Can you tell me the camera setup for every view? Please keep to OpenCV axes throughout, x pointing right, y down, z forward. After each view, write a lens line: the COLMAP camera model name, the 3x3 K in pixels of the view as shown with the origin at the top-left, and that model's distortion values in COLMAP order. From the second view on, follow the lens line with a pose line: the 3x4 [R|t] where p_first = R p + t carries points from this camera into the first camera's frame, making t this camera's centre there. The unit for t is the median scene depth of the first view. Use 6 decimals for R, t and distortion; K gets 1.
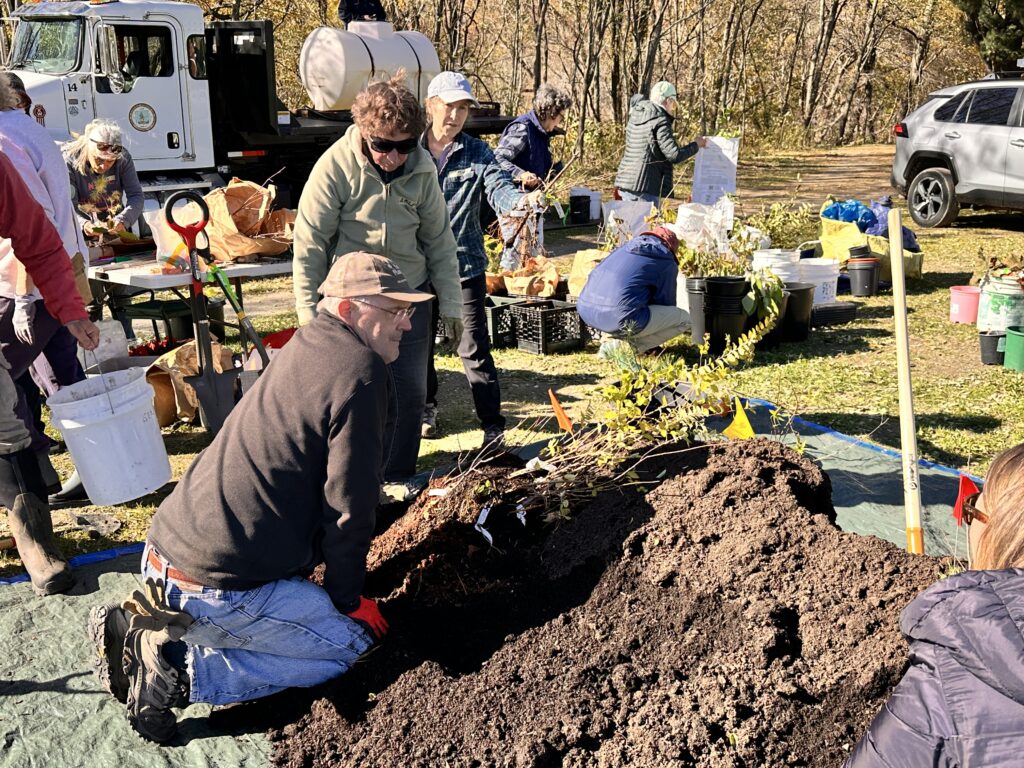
lens RADIAL K [[1013.4, 0, 510.3], [0, 1013.4, 378.1], [0, 0, 1]] dist [0.014303, 0.000000]
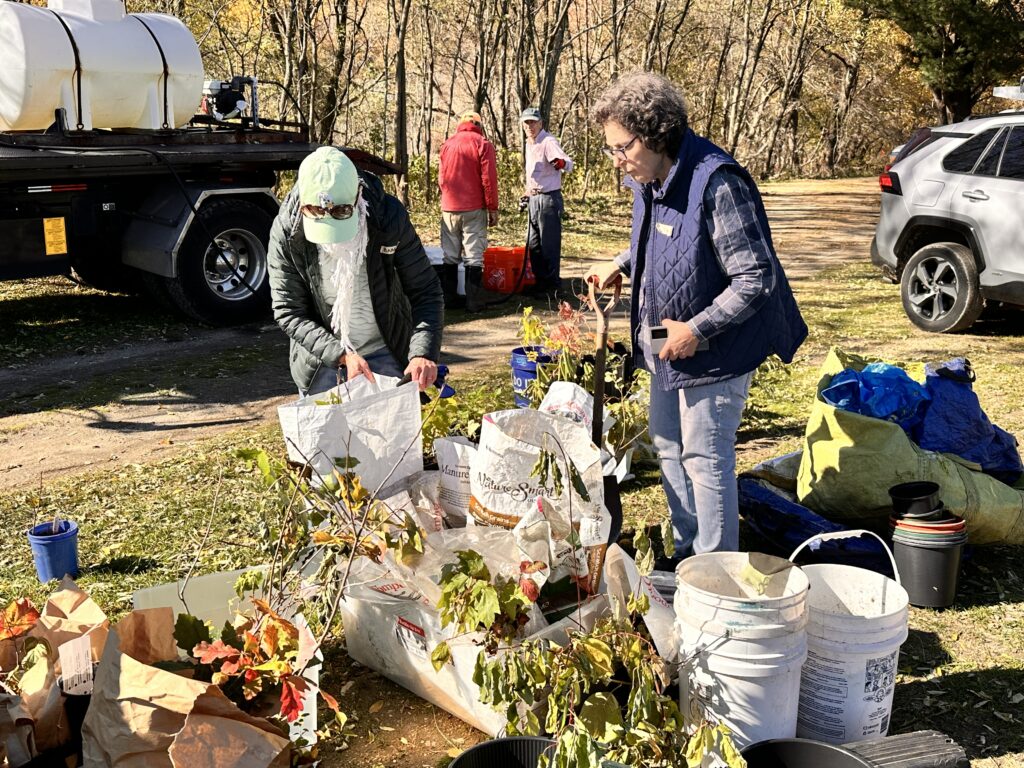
lens RADIAL K [[1013.4, 0, 512.6], [0, 1013.4, 389.3], [0, 0, 1]] dist [0.014303, 0.000000]
pose [[0.996888, 0.006053, 0.078598, 0.081670], [-0.005405, 0.999950, -0.008452, -0.098136], [-0.078646, 0.008001, 0.996871, 0.342783]]
